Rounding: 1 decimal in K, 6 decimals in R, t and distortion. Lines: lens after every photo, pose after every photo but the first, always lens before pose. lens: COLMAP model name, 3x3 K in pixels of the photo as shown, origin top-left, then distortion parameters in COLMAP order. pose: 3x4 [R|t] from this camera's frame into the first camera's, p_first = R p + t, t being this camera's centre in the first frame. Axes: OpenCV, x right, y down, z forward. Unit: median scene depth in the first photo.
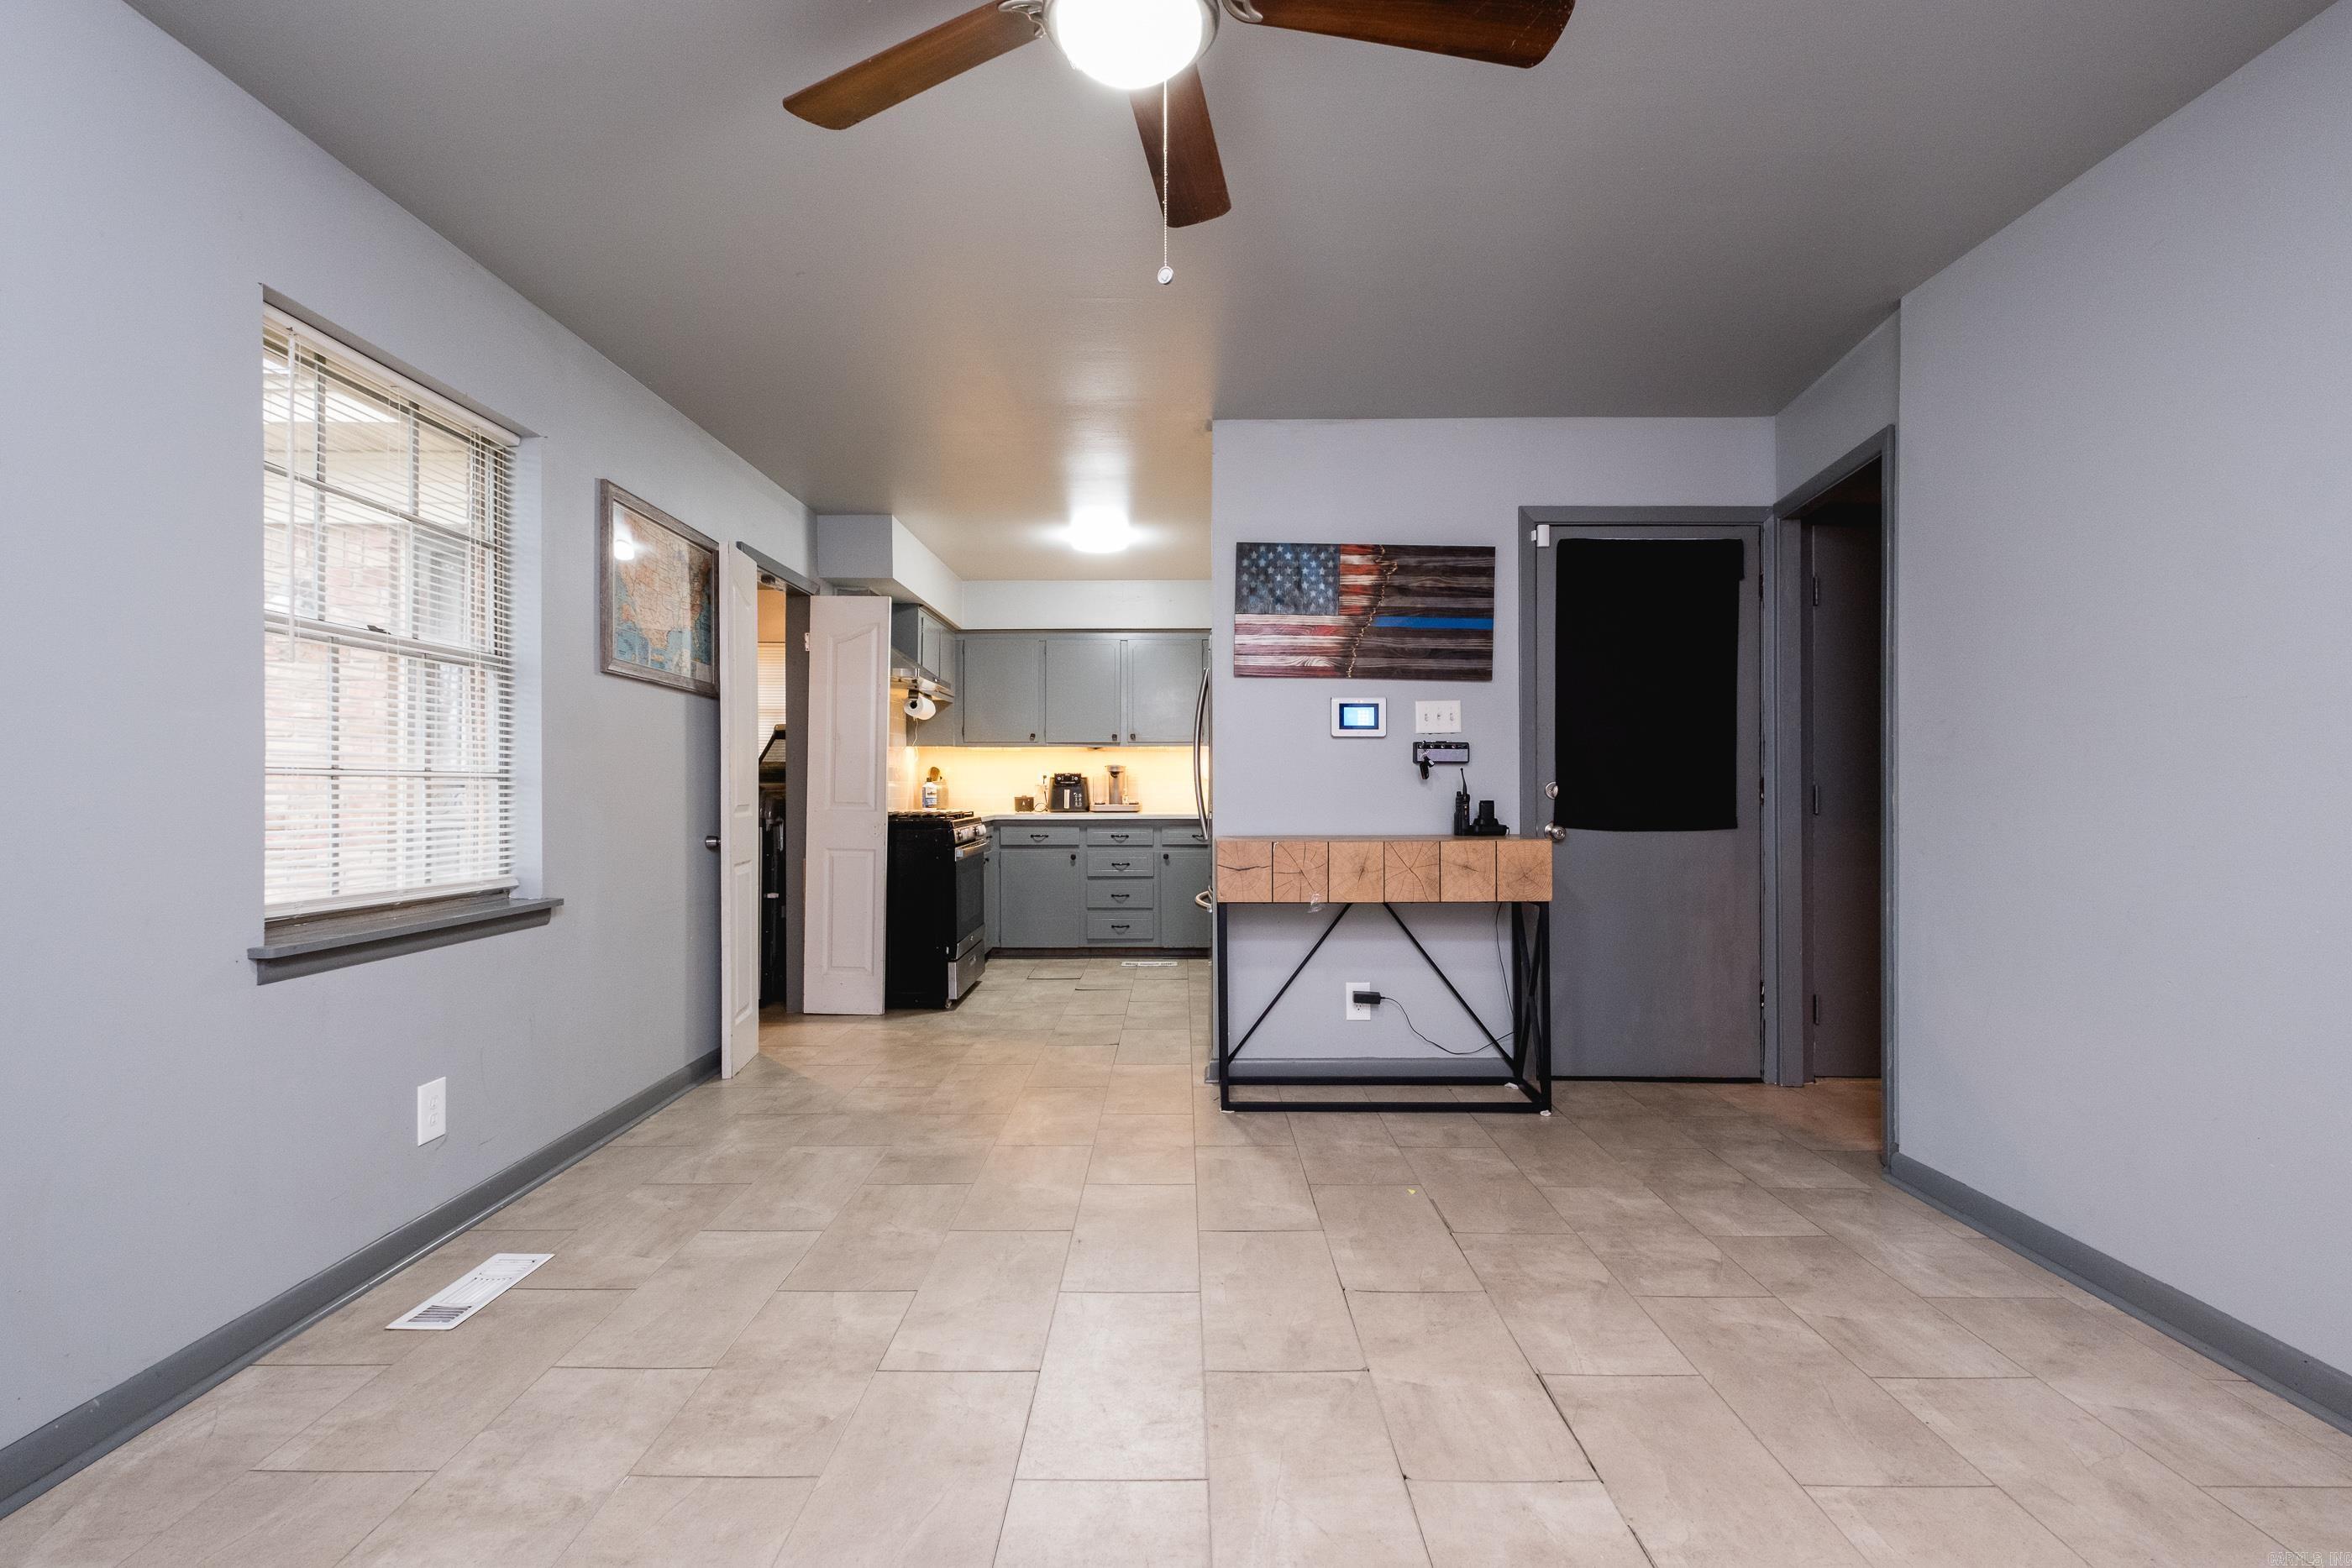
lens RADIAL K [[1039.3, 0, 1176.0], [0, 1039.3, 784.0], [0, 0, 1]] dist [0.001654, -0.003429]
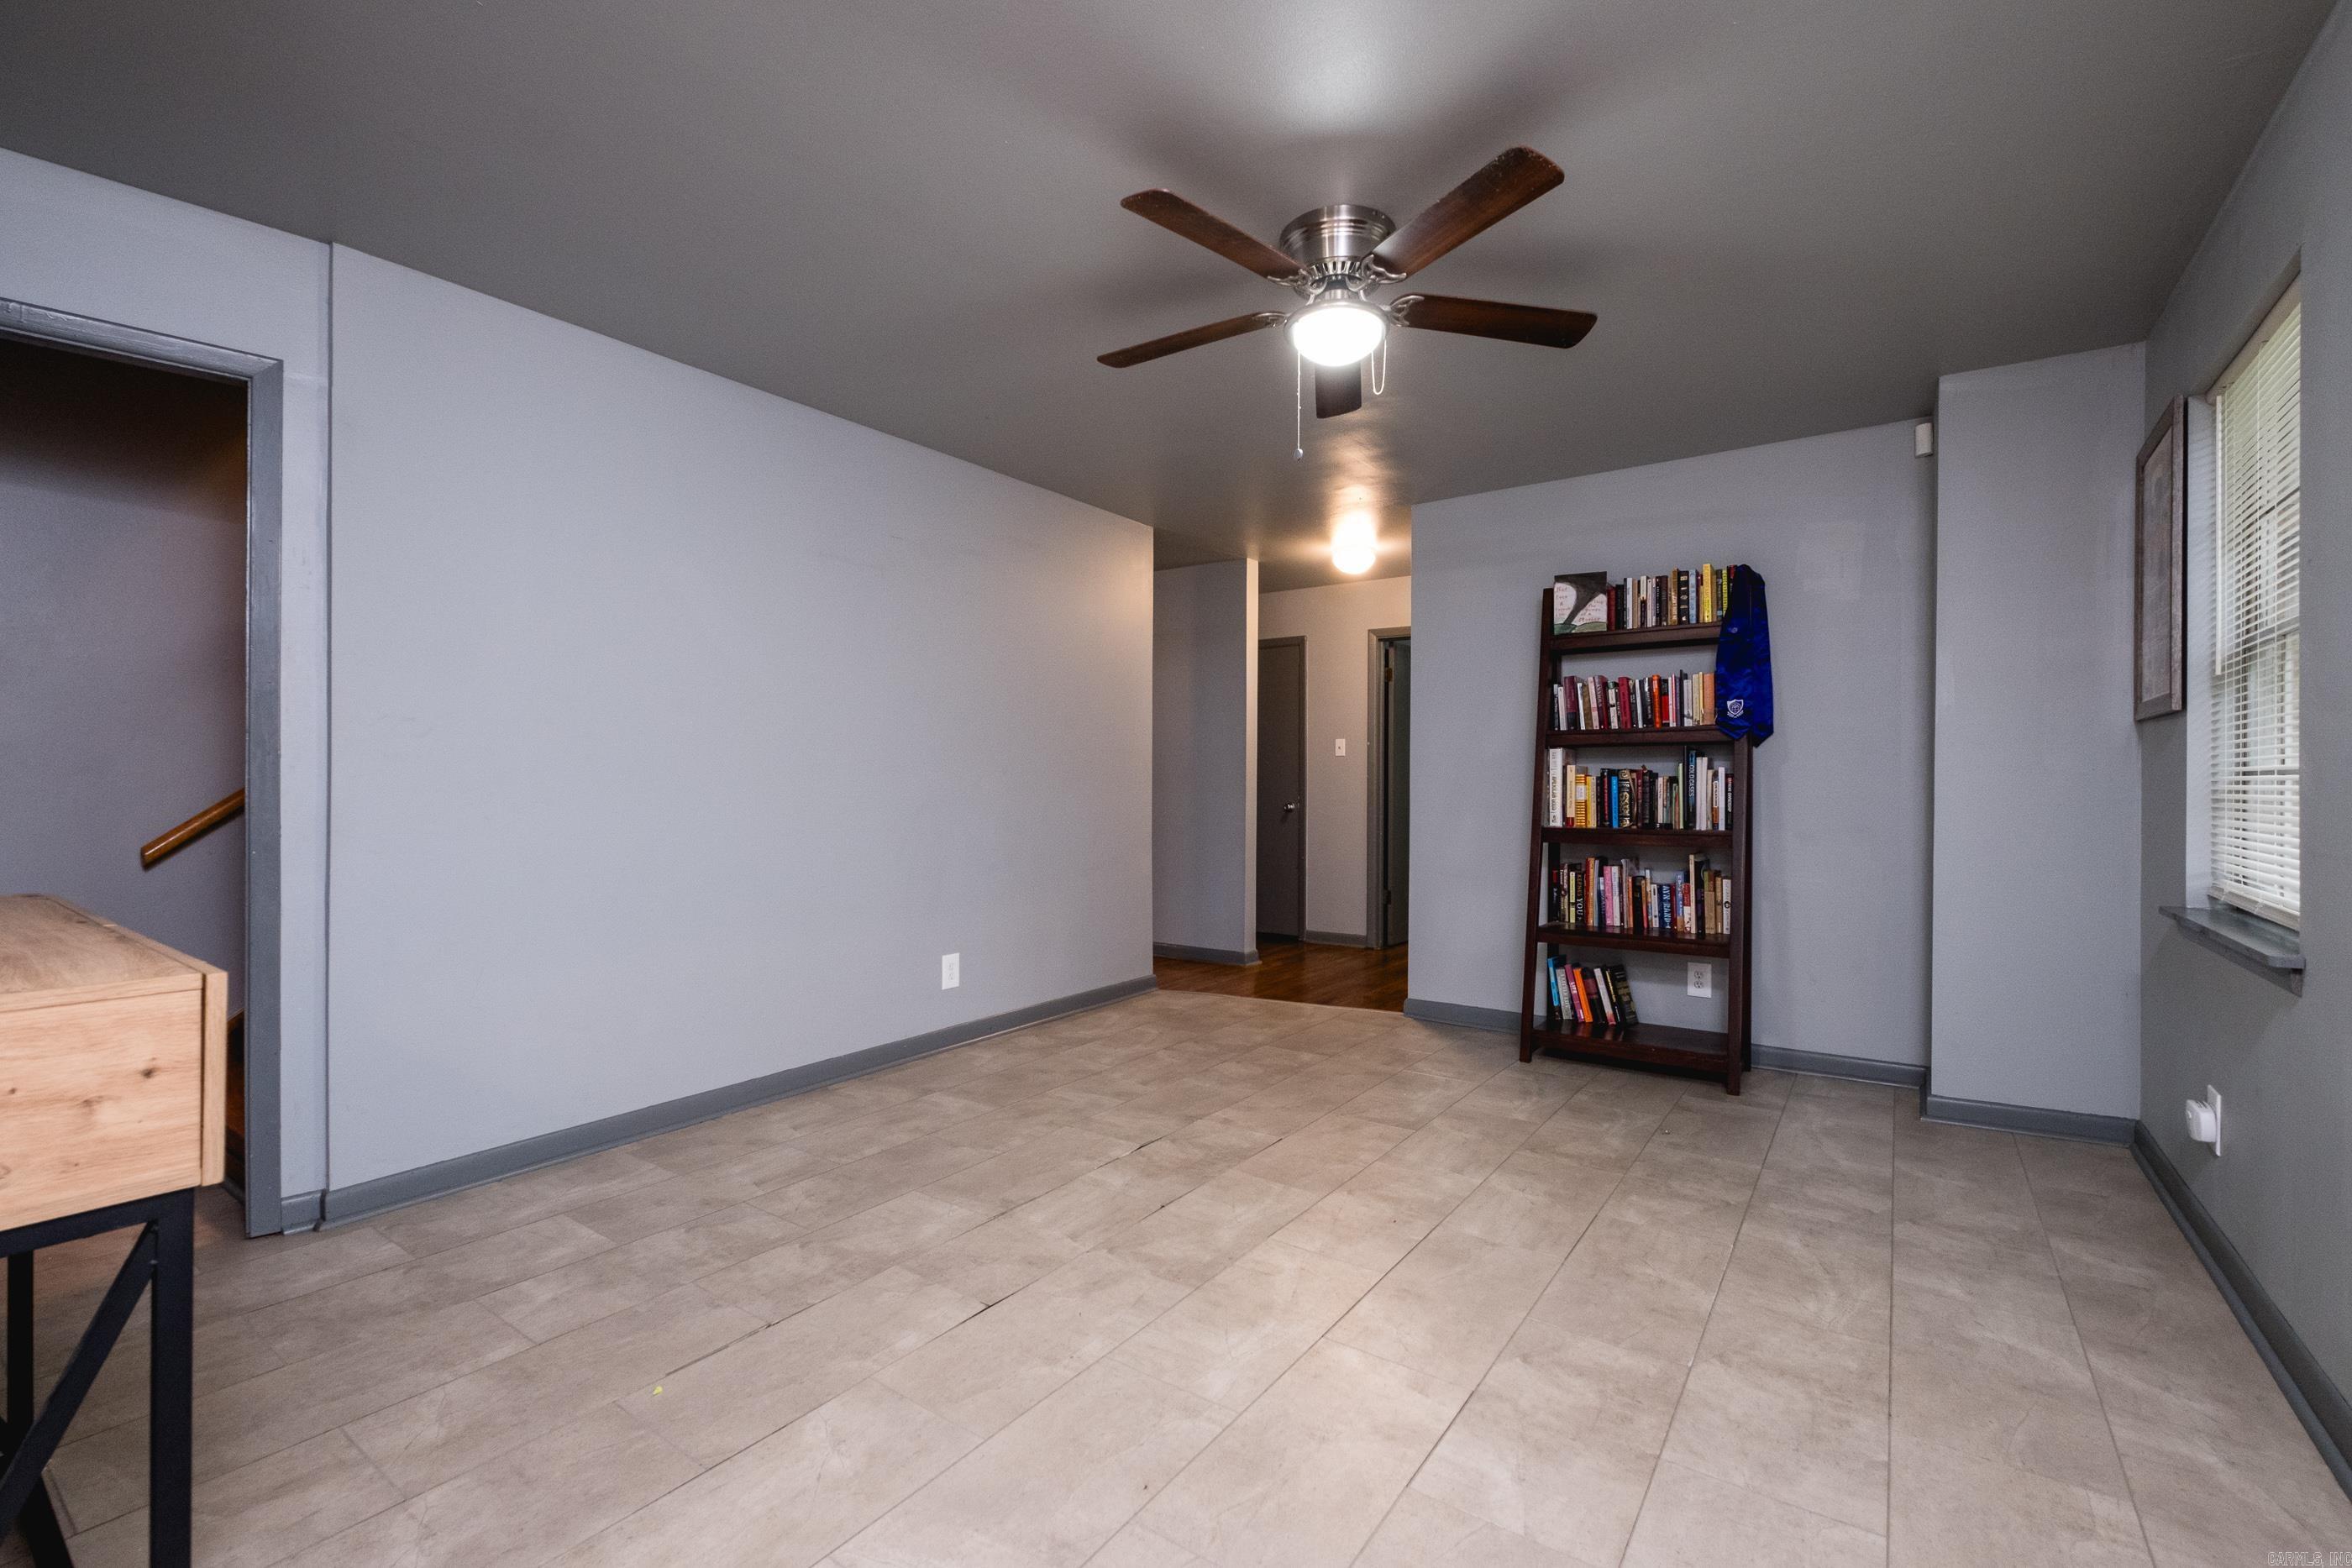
lens RADIAL K [[1017.0, 0, 1184.5], [0, 1017.0, 784.7], [0, 0, 1]] dist [0.007979, -0.001127]
pose [[-0.820866, -0.002096, 0.571117, -0.505435], [-0.005105, 0.999980, -0.003666, 0.005476], [-0.571098, -0.005925, -0.820861, 1.606736]]
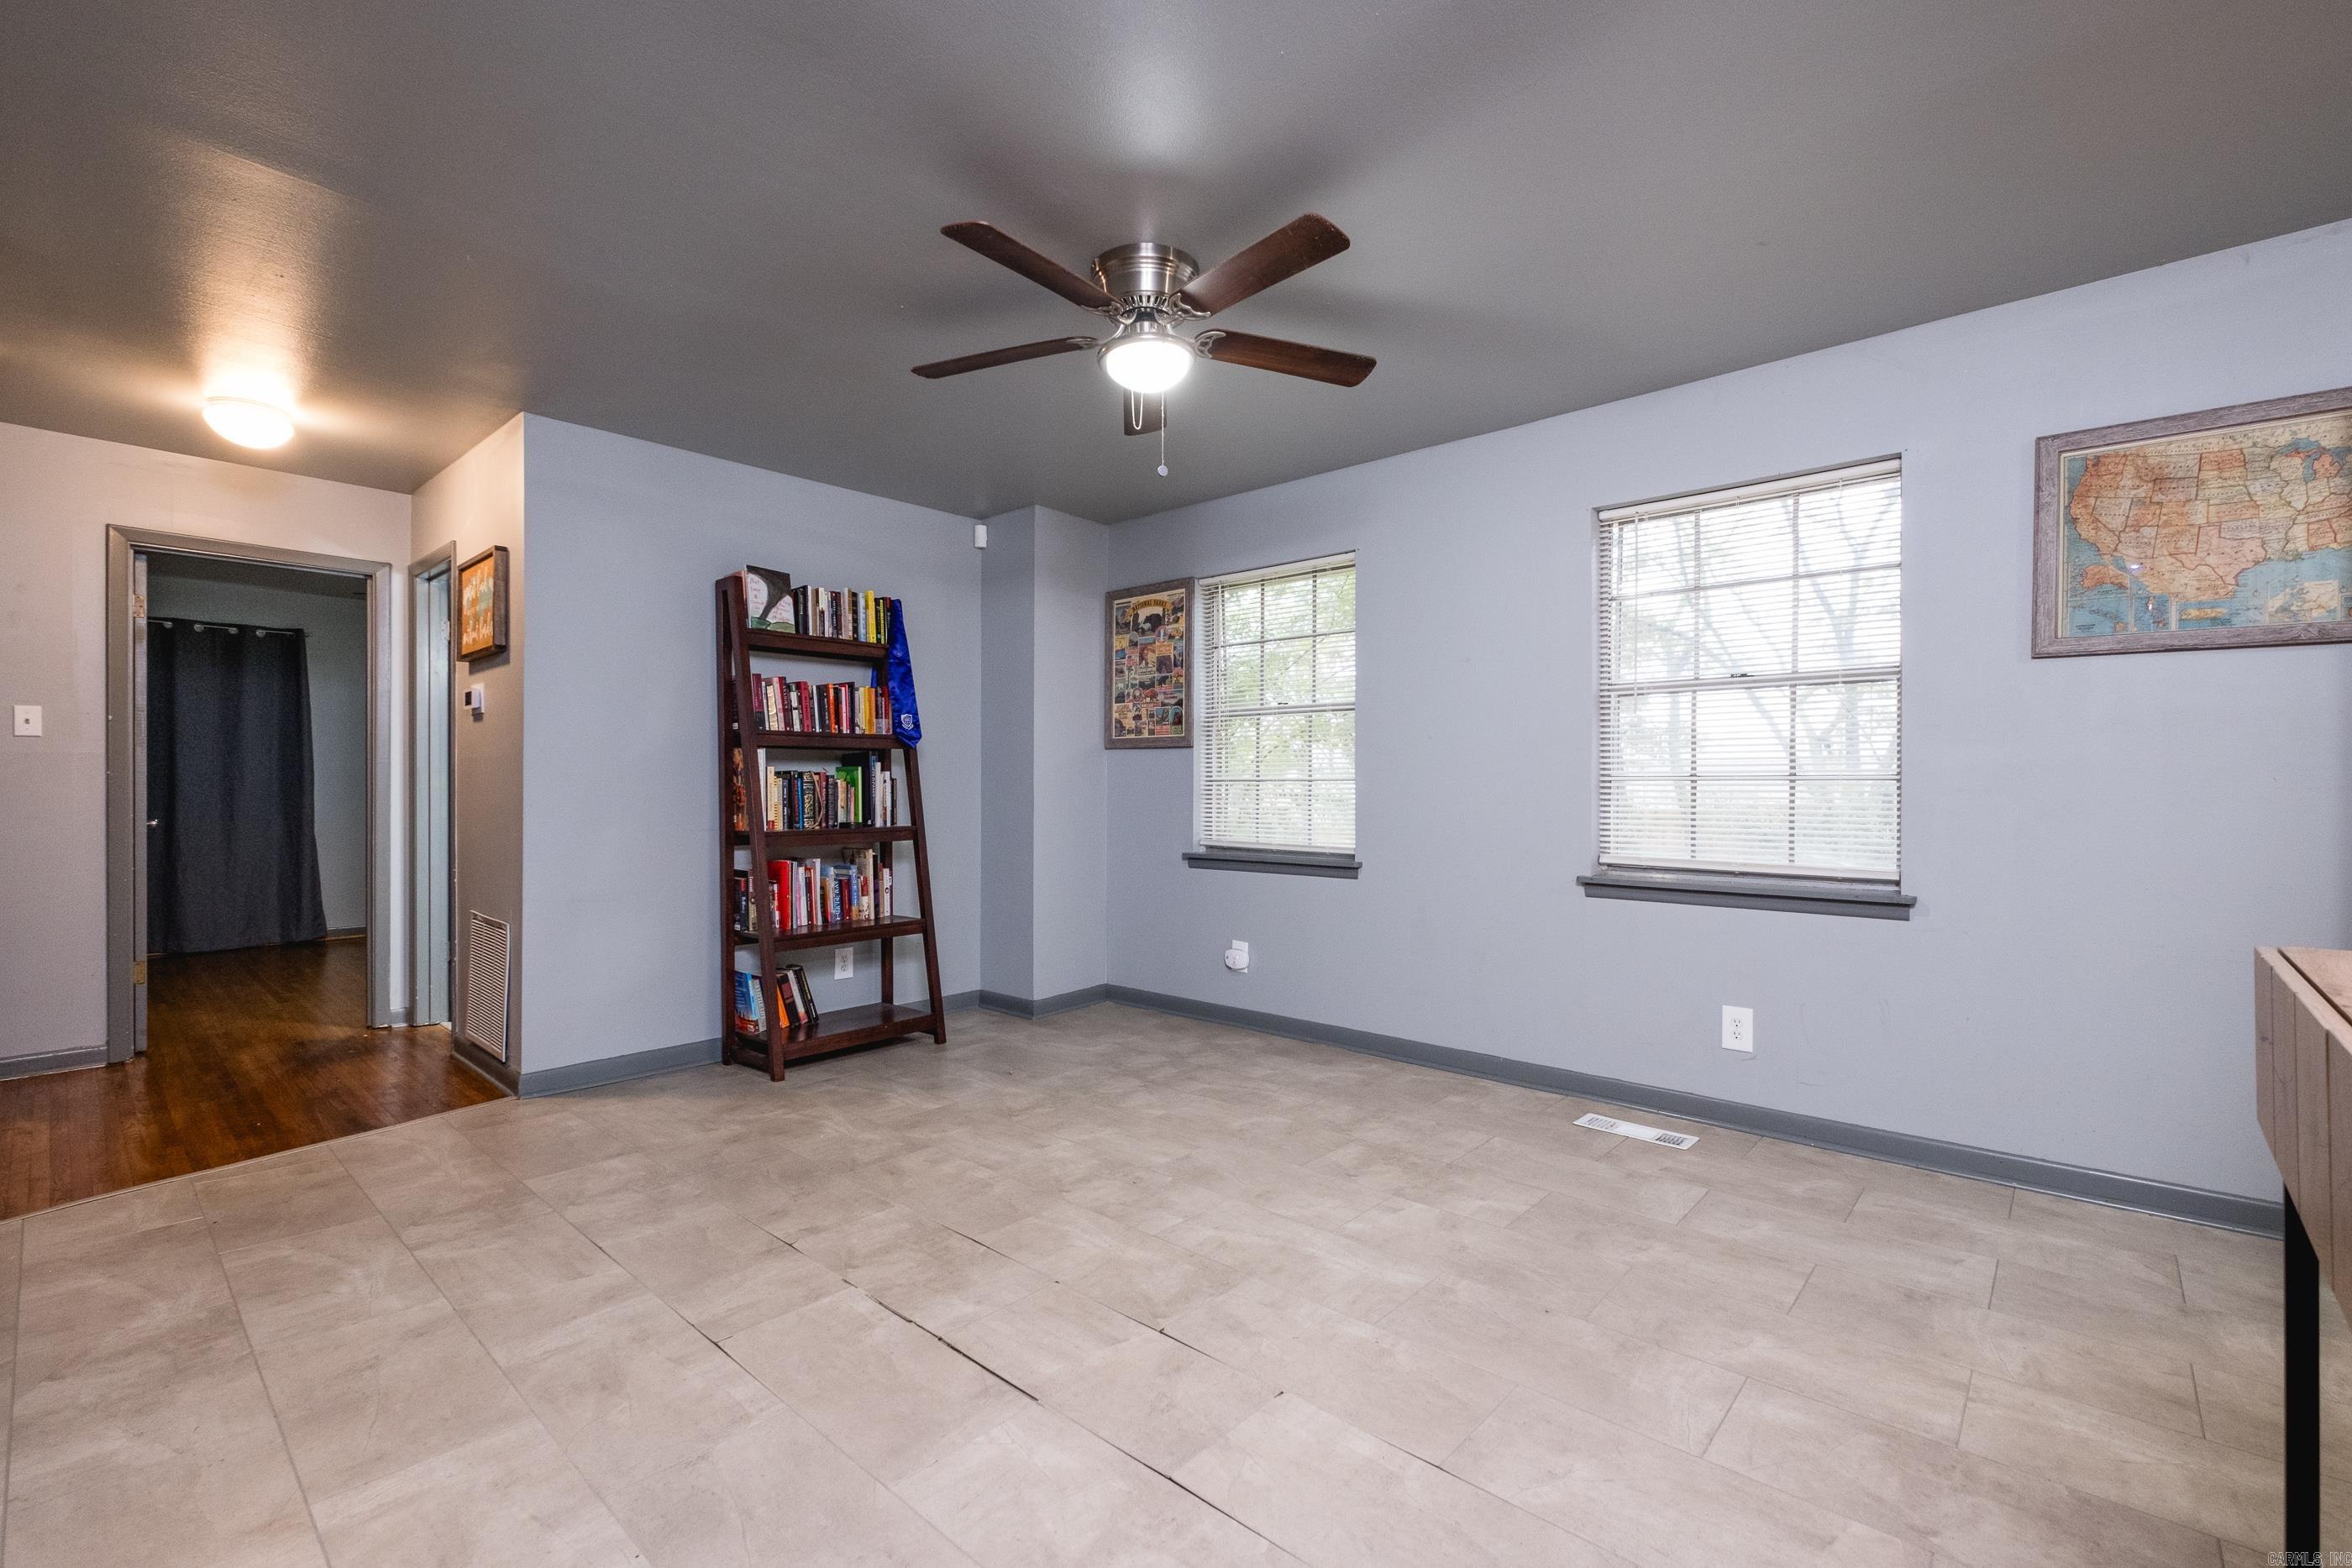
lens RADIAL K [[1017.0, 0, 1184.5], [0, 1017.0, 784.7], [0, 0, 1]] dist [0.007979, -0.001127]
pose [[-0.659081, -0.001272, -0.752071, 0.796284], [0.003749, 0.999981, -0.004977, 0.003281], [0.752062, -0.006100, -0.659064, 1.421971]]
